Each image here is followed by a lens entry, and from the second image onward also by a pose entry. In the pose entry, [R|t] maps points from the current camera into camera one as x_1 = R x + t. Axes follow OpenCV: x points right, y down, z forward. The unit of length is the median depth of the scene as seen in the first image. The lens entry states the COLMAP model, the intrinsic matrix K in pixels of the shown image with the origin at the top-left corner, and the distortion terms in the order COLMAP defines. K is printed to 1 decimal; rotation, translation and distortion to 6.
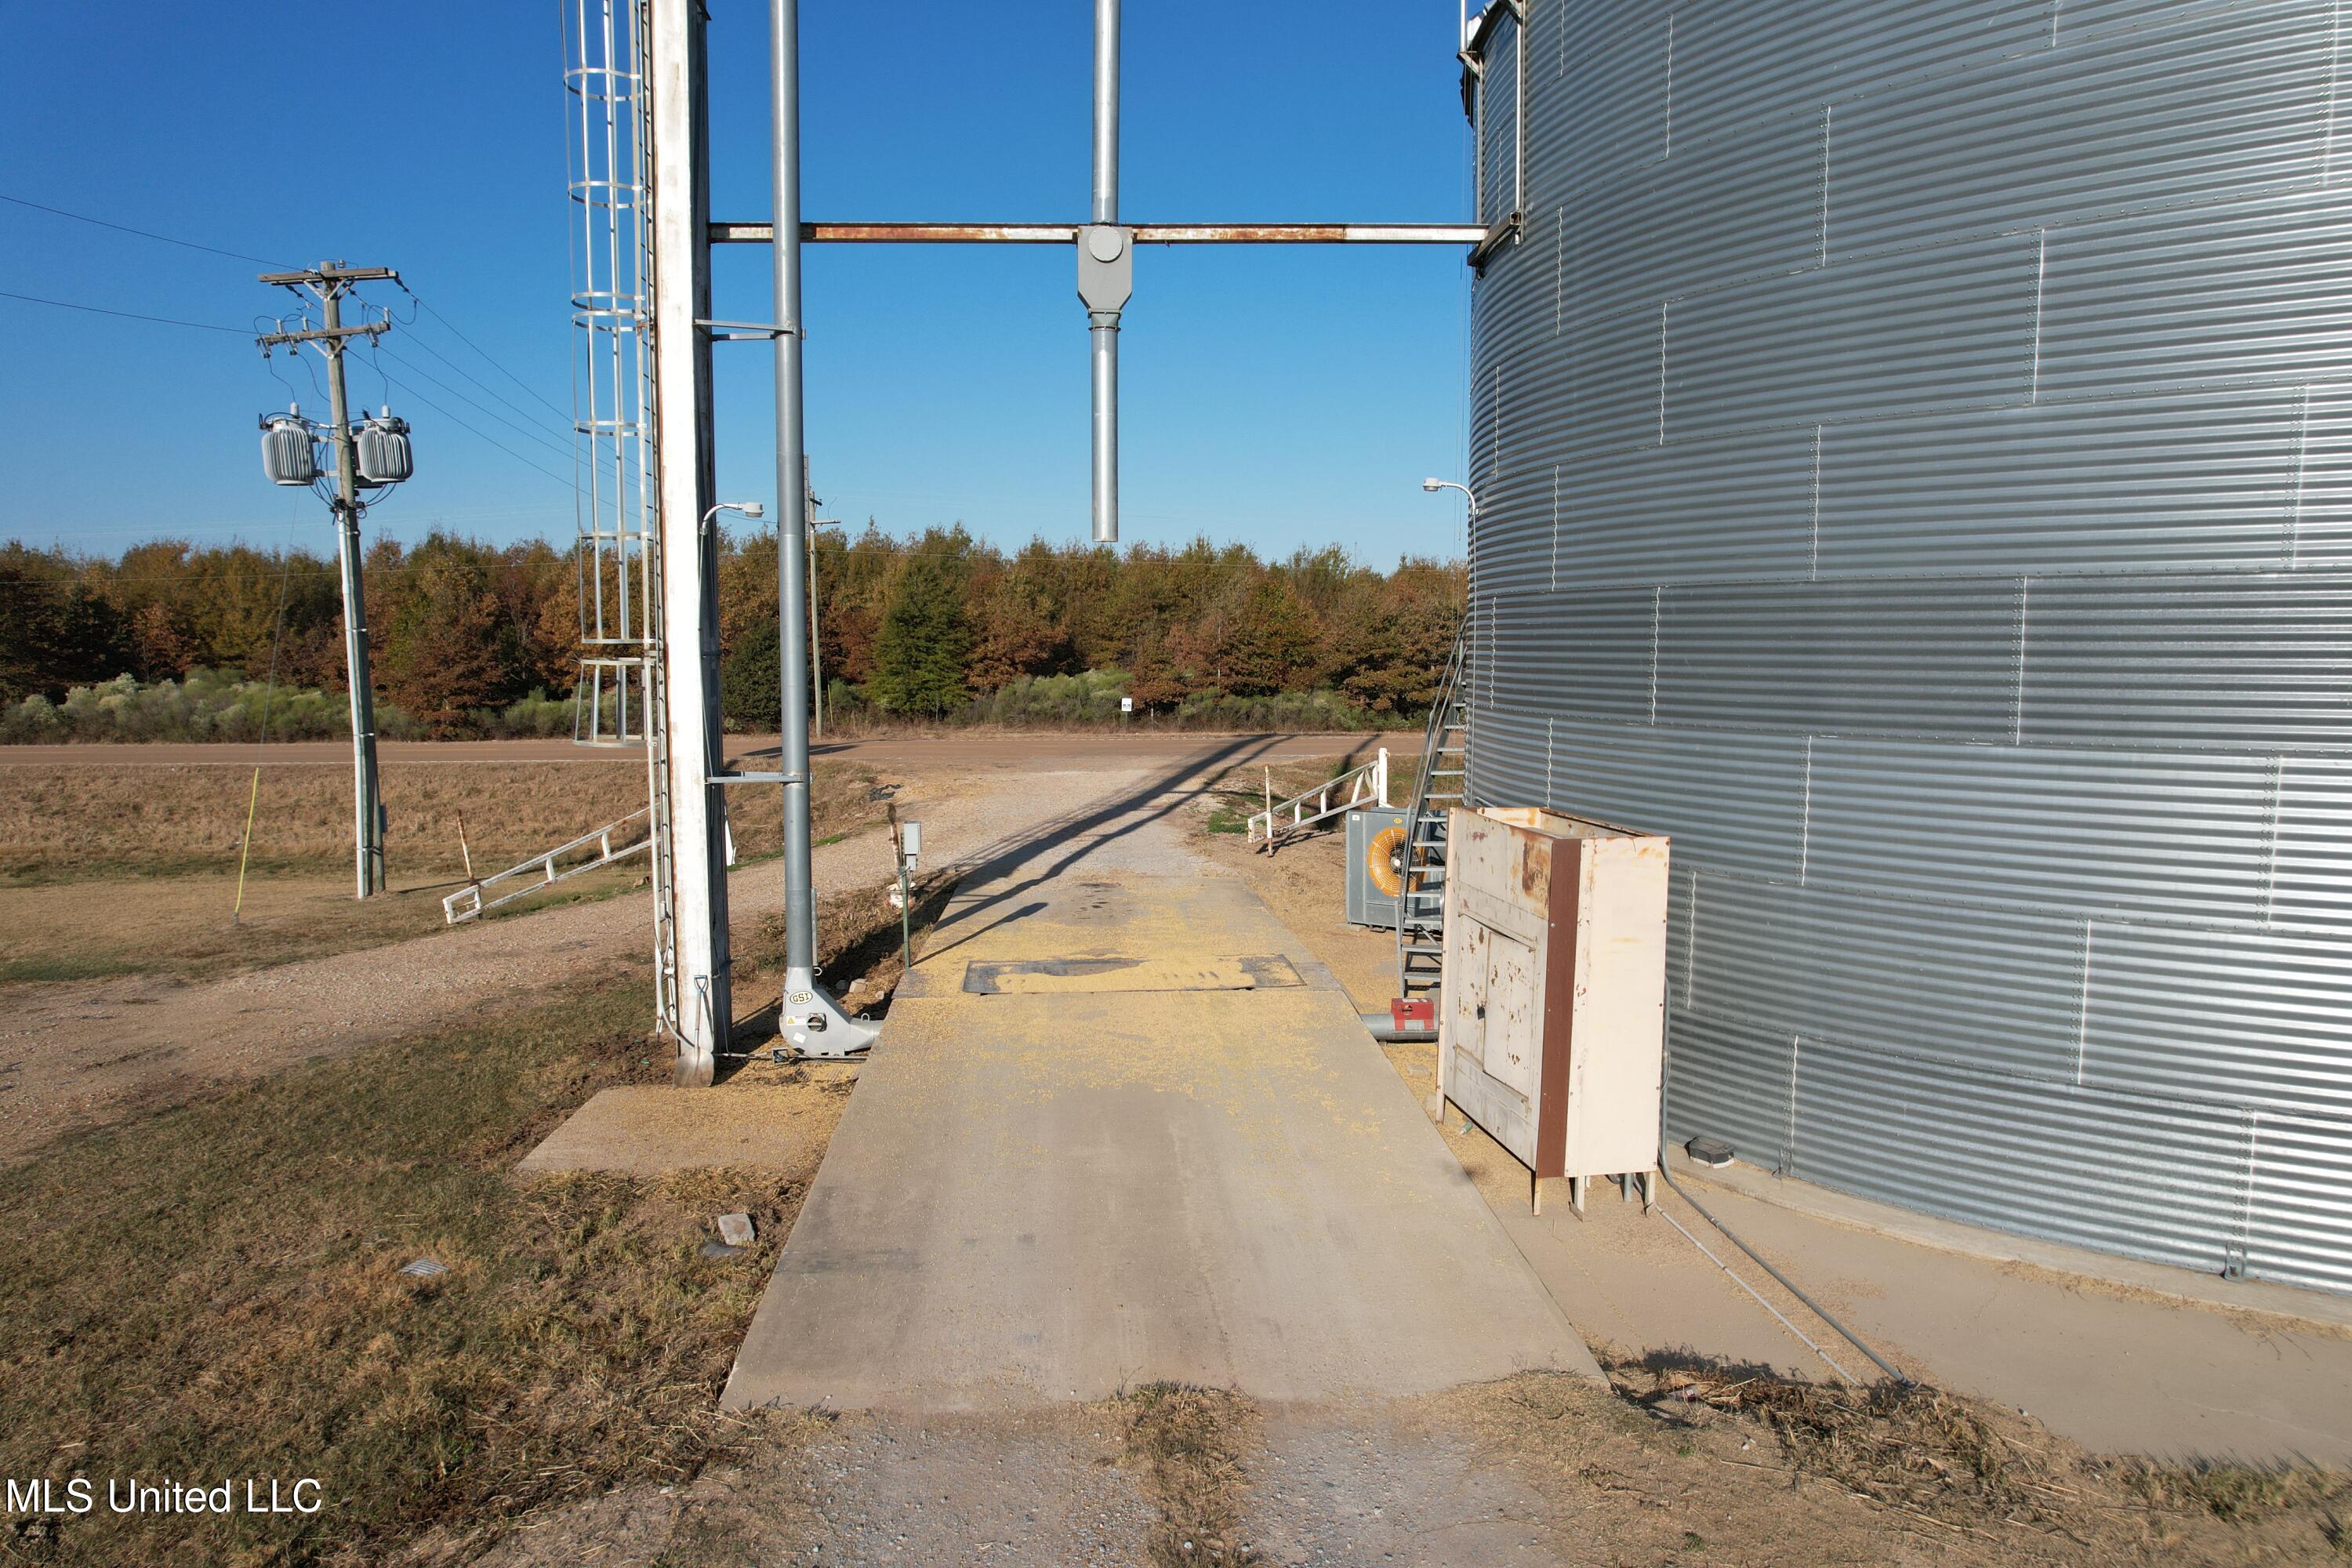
lens RADIAL K [[1501.1, 0, 1190.7], [0, 1501.1, 790.1], [0, 0, 1]] dist [-0.078992, 0.072278]
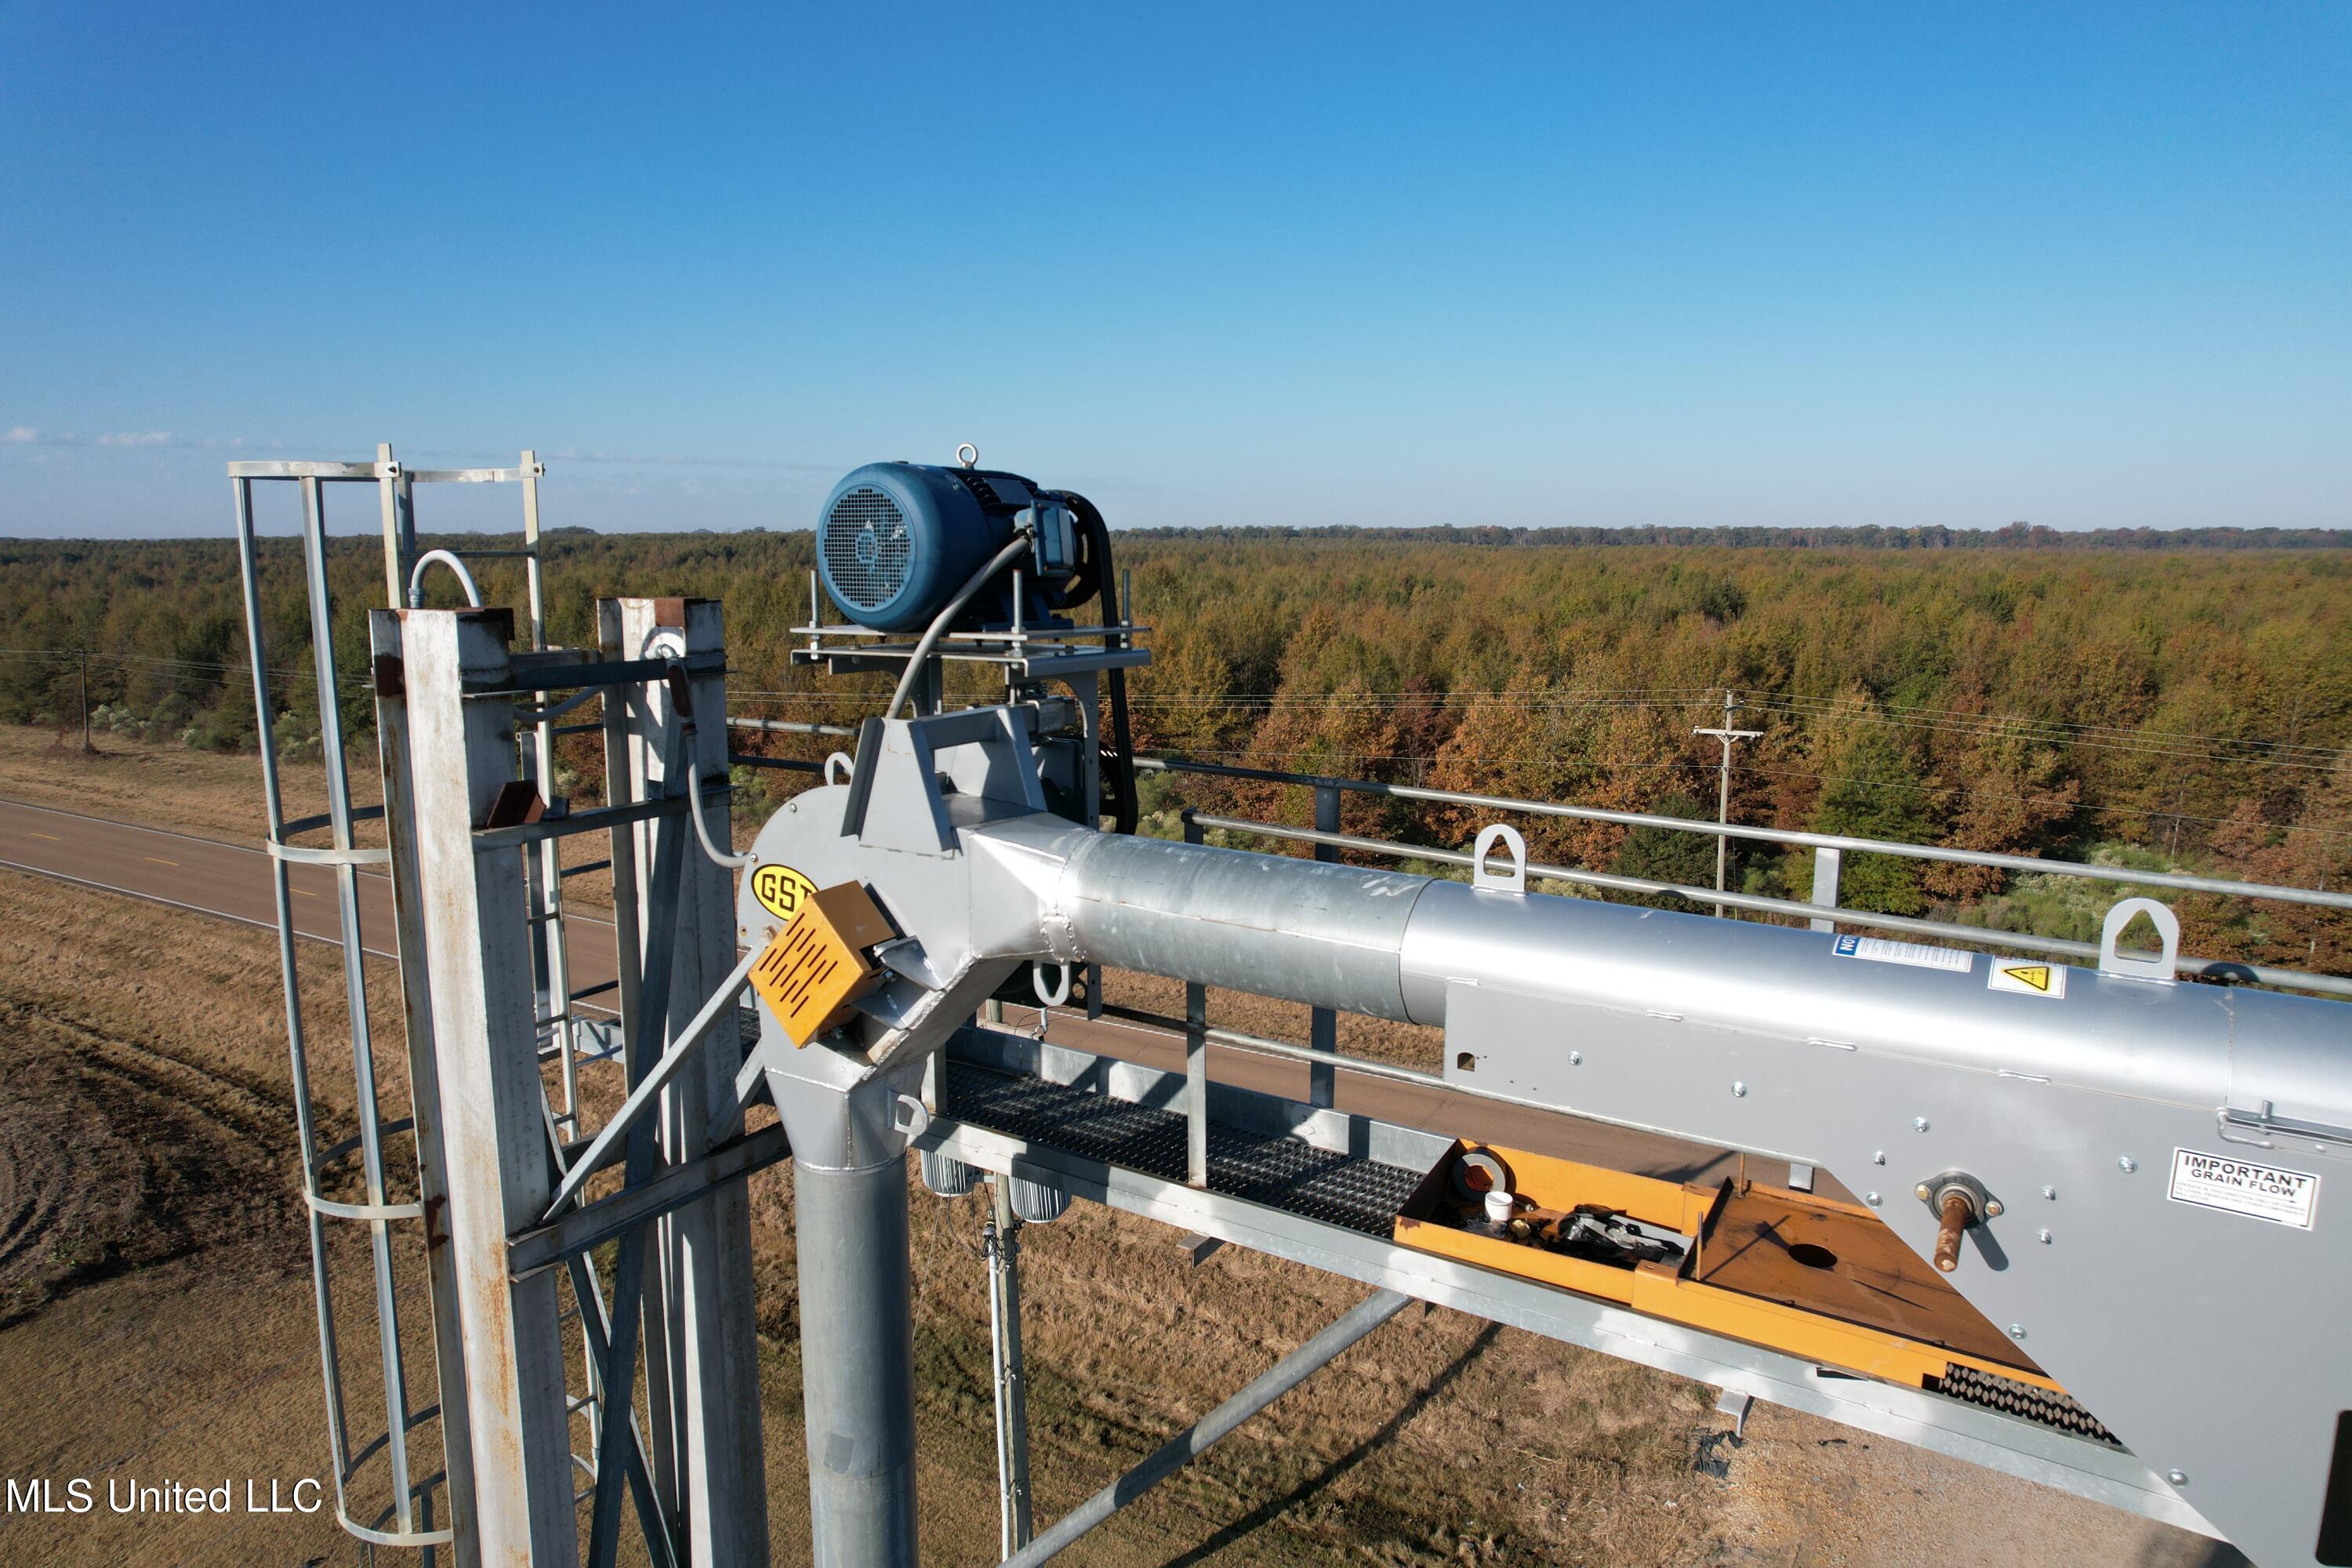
lens RADIAL K [[1501.1, 0, 1190.7], [0, 1501.1, 790.1], [0, 0, 1]] dist [-0.078992, 0.072278]
pose [[0.810401, 0.097702, -0.577671, -0.017290], [-0.056843, 0.994457, 0.088449, -0.189772], [0.583111, -0.038843, 0.811463, 0.155040]]
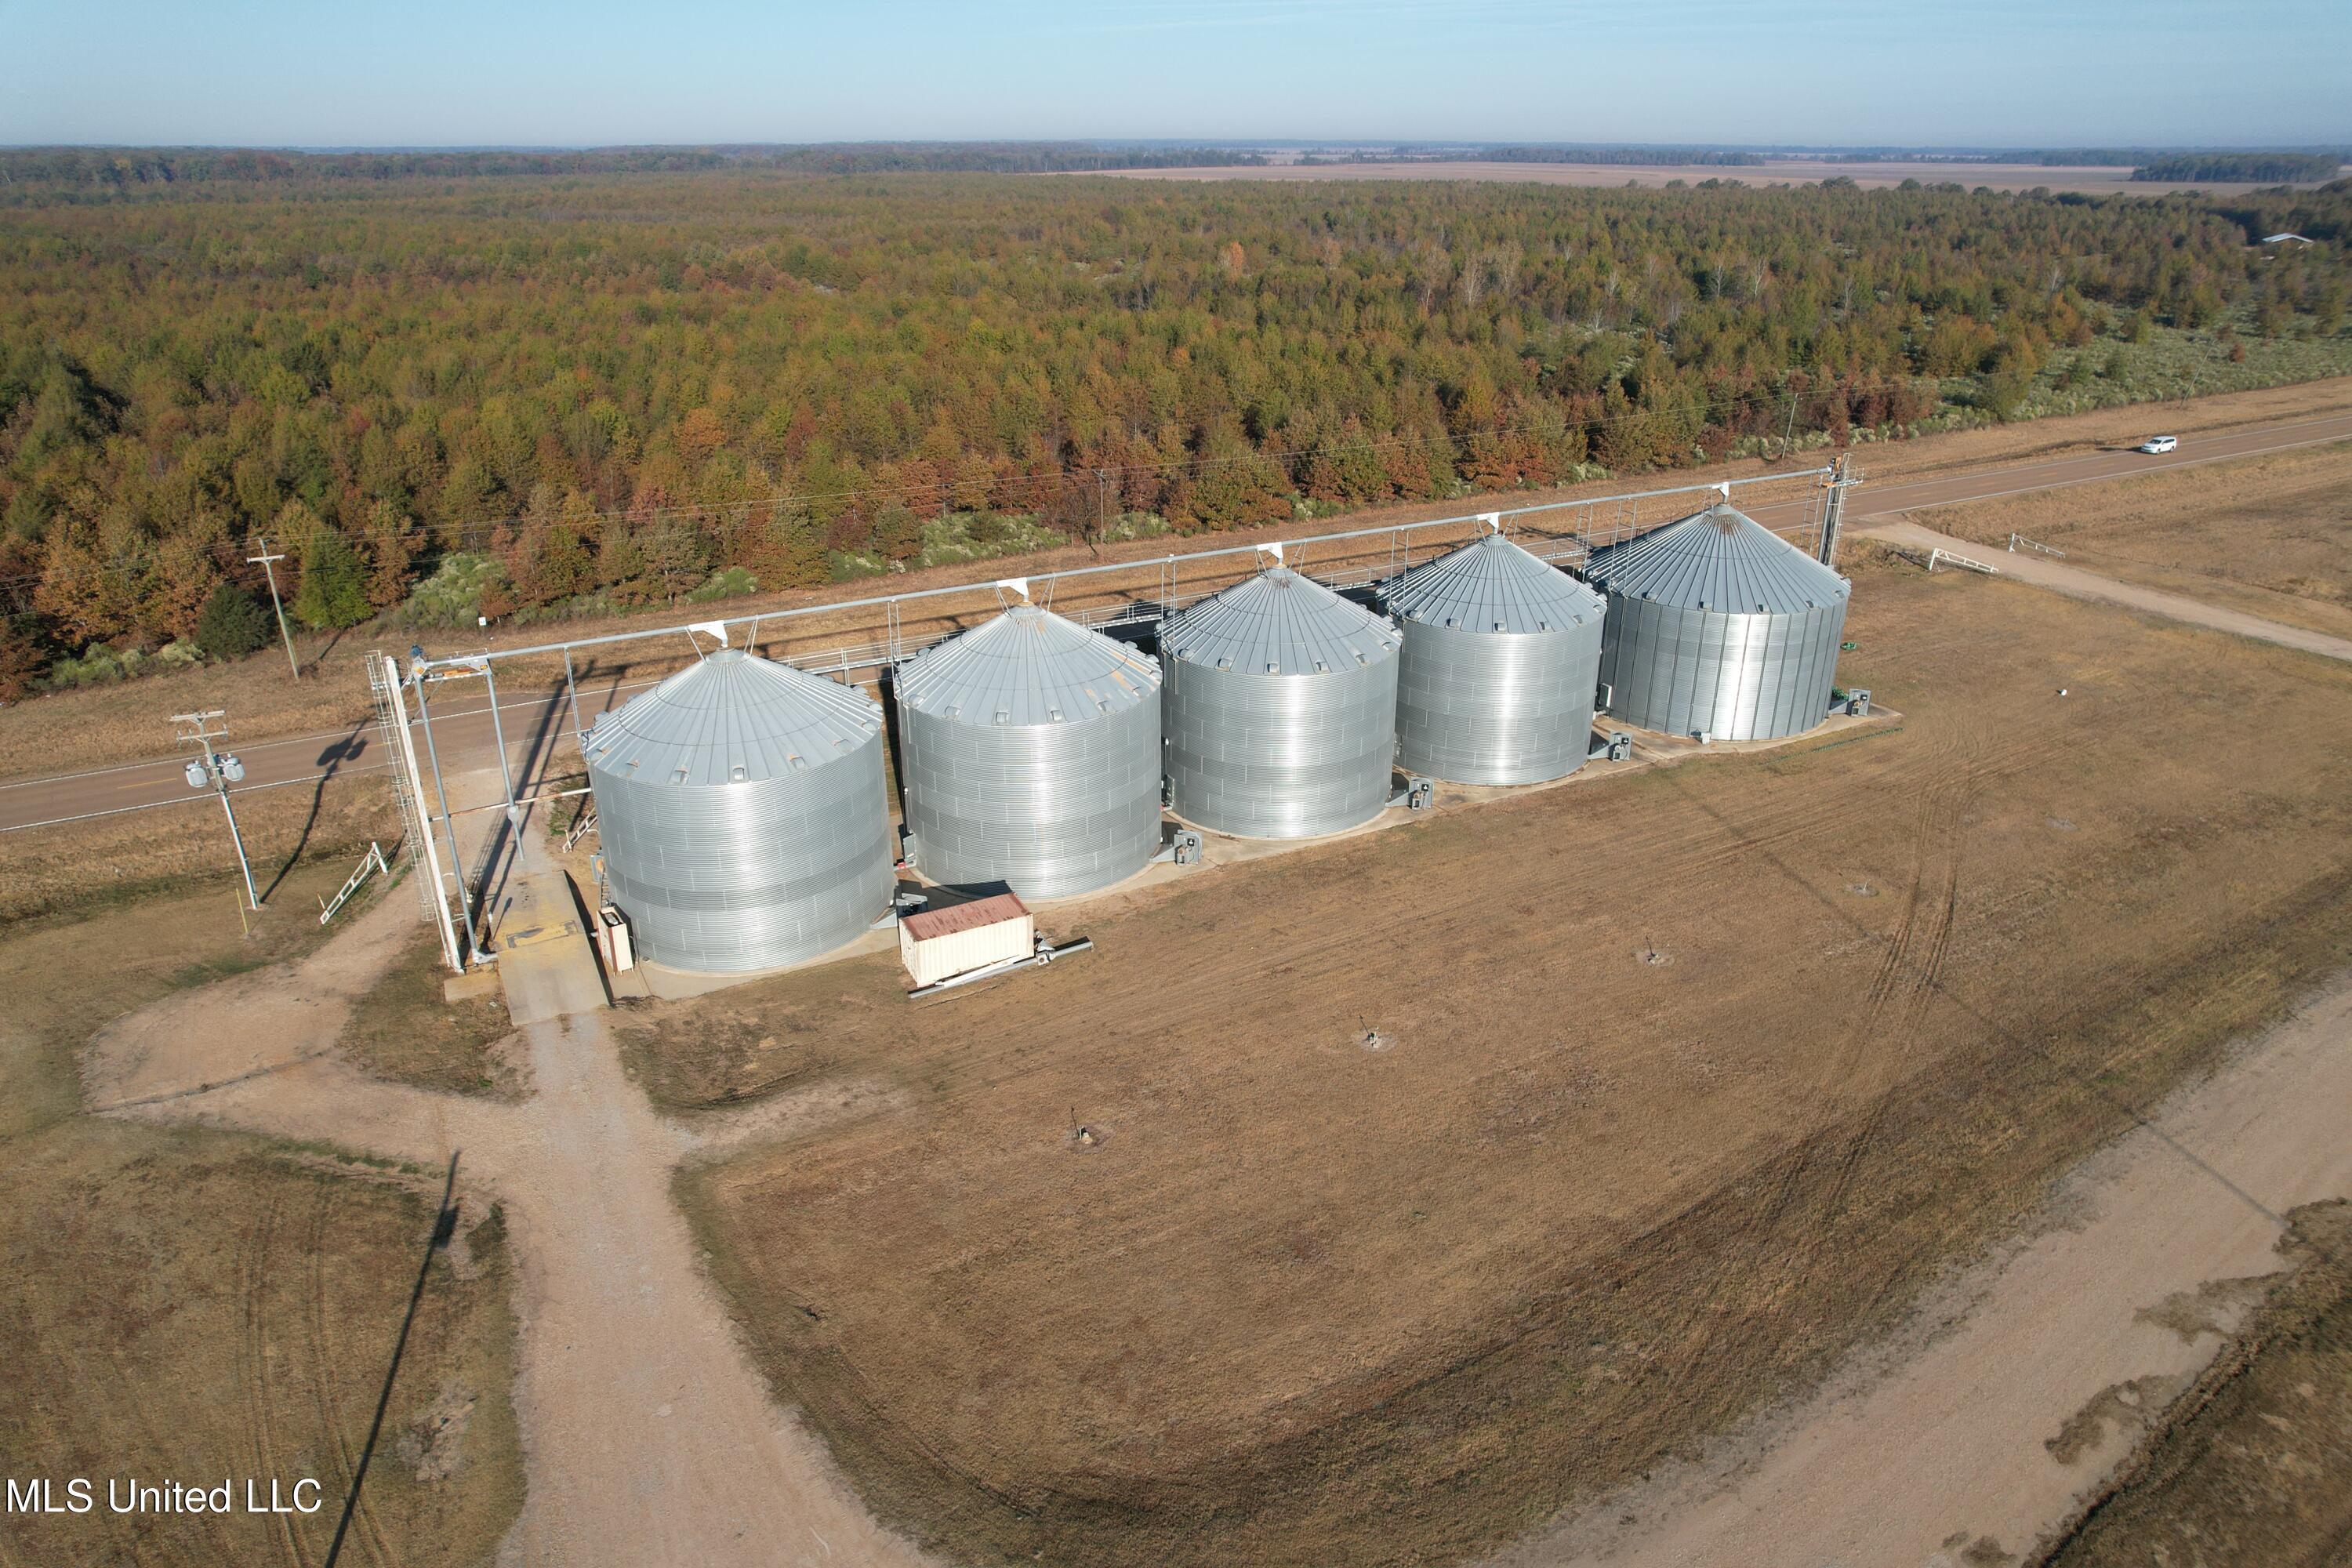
lens RADIAL K [[1501.1, 0, 1190.7], [0, 1501.1, 790.1], [0, 0, 1]] dist [-0.078992, 0.072278]
pose [[0.914386, -0.163052, 0.370557, 0.039653], [0.039032, 0.946551, 0.320185, -0.392385], [-0.402958, -0.278309, 0.871877, -0.869251]]
